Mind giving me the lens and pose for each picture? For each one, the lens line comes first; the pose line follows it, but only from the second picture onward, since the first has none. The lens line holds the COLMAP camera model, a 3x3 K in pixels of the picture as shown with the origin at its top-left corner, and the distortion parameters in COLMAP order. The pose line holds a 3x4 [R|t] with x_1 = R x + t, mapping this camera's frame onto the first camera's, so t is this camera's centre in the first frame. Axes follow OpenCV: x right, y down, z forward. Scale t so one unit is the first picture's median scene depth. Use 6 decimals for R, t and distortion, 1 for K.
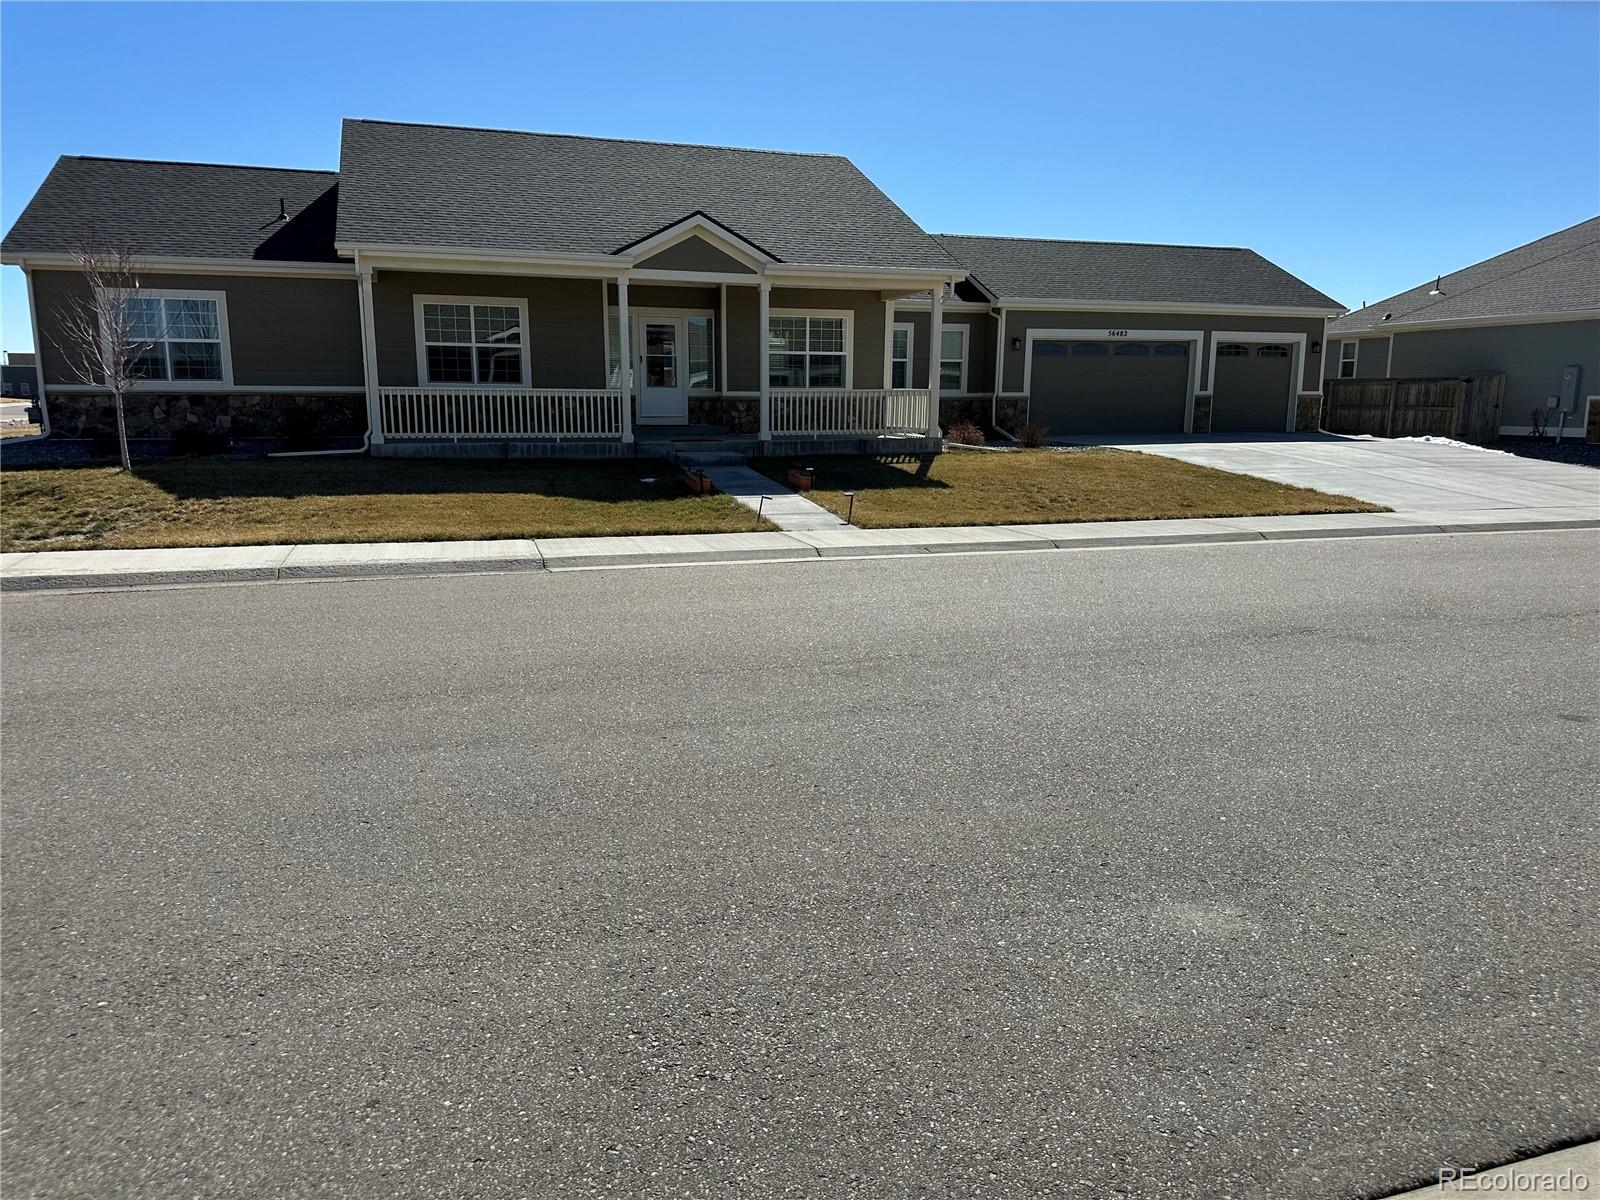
lens RADIAL K [[1137.9, 0, 800.0], [0, 1137.9, 600.0], [0, 0, 1]] dist [0.082300, -0.129175]
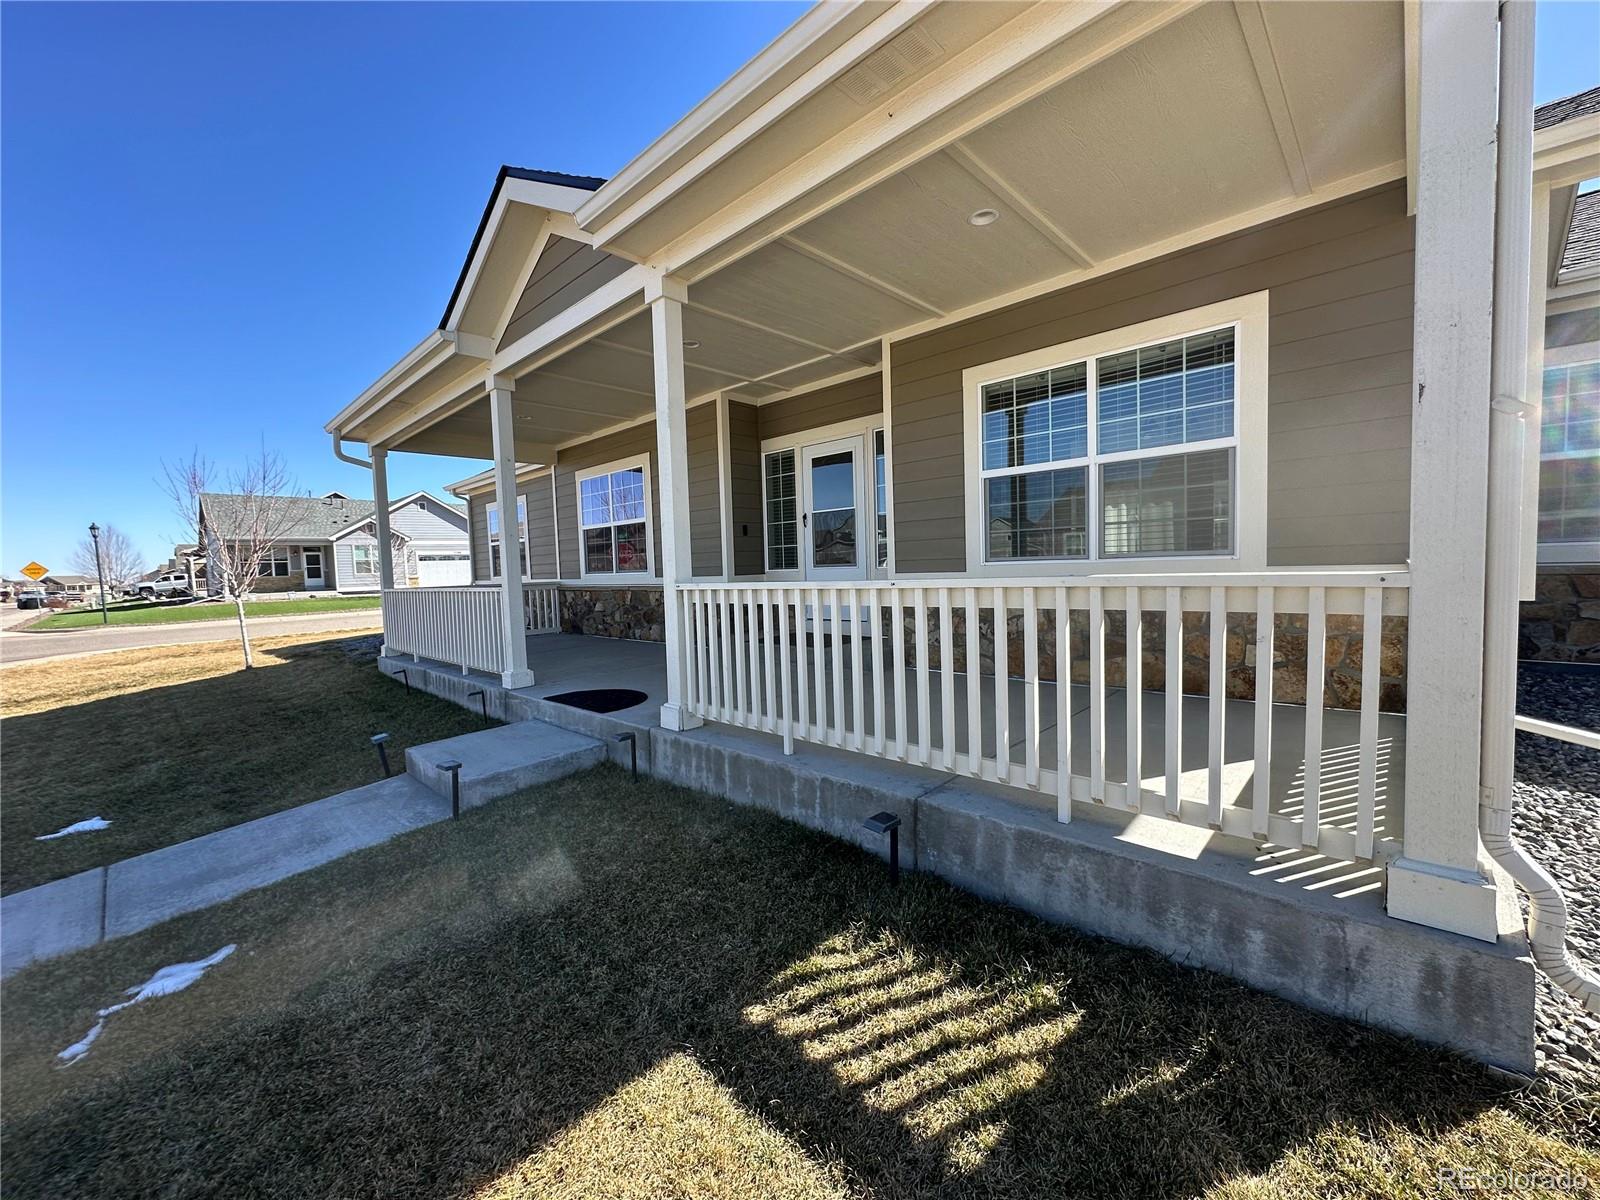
lens RADIAL K [[641.6, 0, 800.0], [0, 641.6, 600.0], [0, 0, 1]] dist [-0.000578, -0.000031]
pose [[0.457371, 0.026339, -0.888886, -0.269397], [-0.122580, 0.991887, -0.033681, -0.309307], [0.880787, 0.124364, 0.456889, 1.624997]]
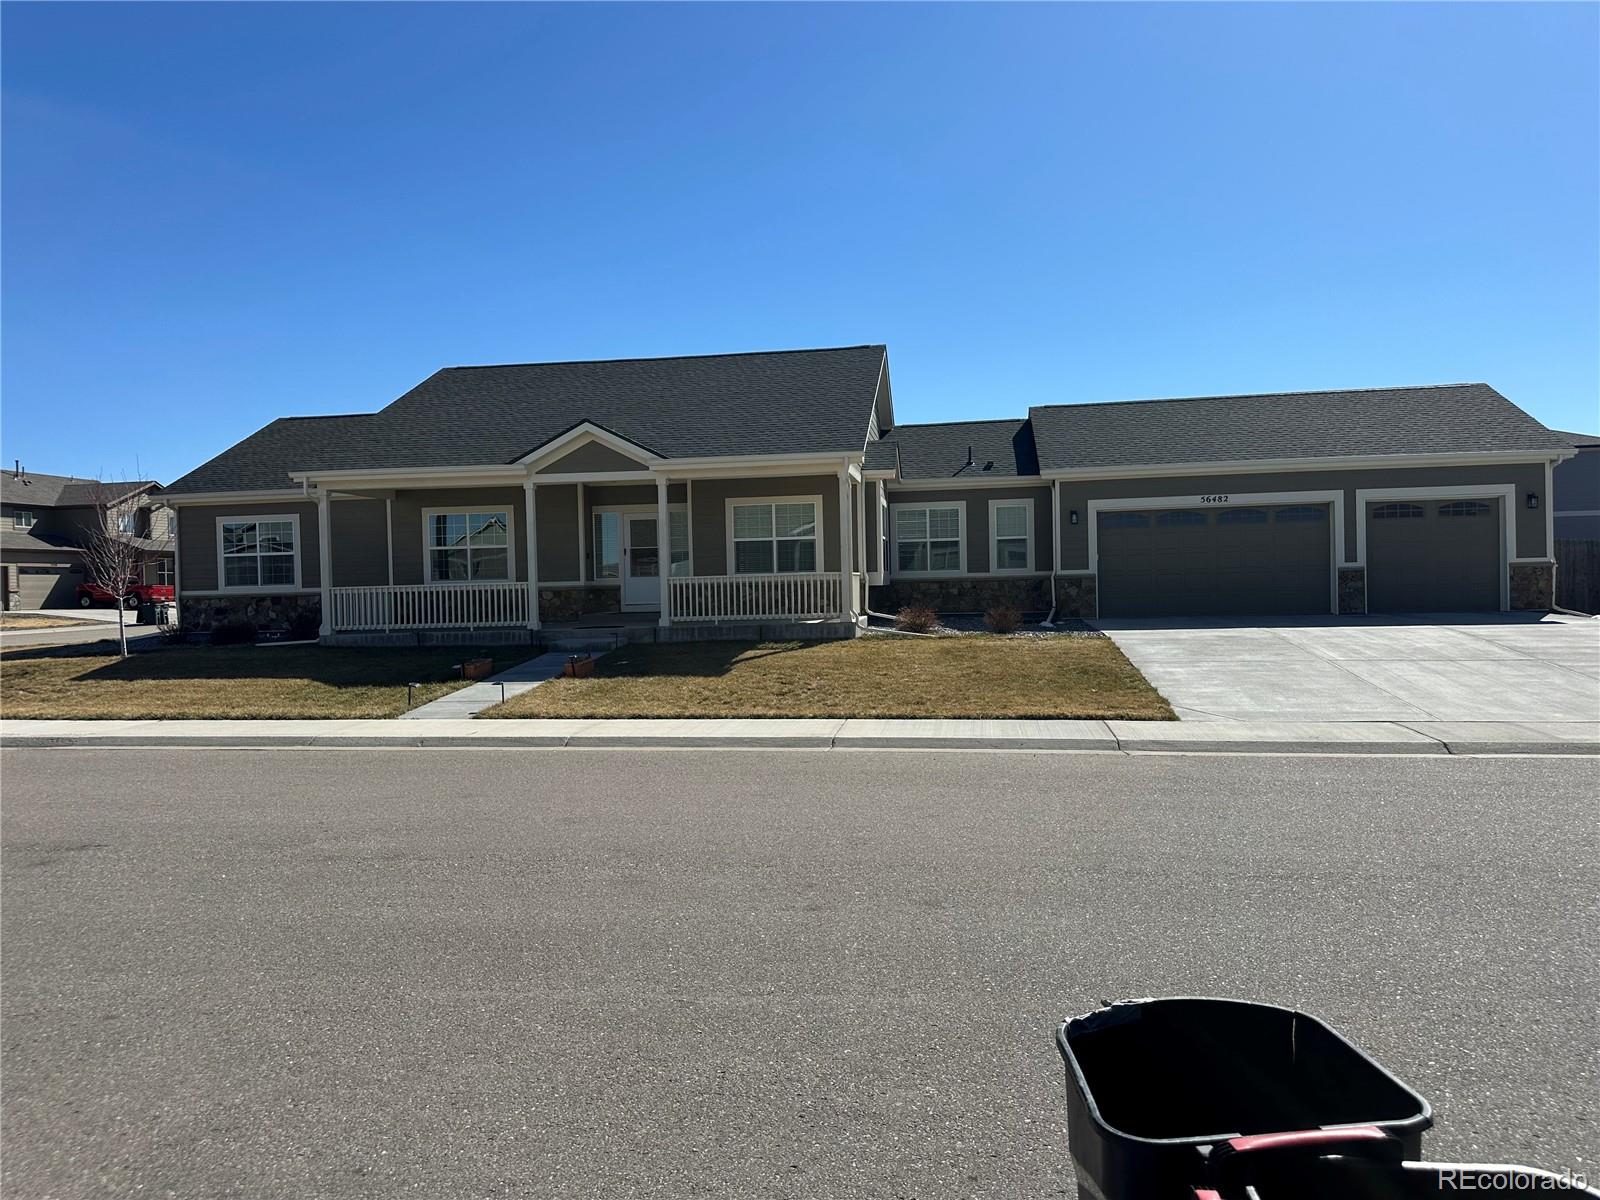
lens RADIAL K [[1117.4, 0, 796.4], [0, 1117.4, 534.6], [0, 0, 1]] dist [0.184823, -0.319562]
pose [[0.881161, -0.044445, -0.470722, 0.482257], [-0.056670, 0.978468, -0.198468, -0.025078], [0.469407, 0.201558, 0.859669, 0.158589]]
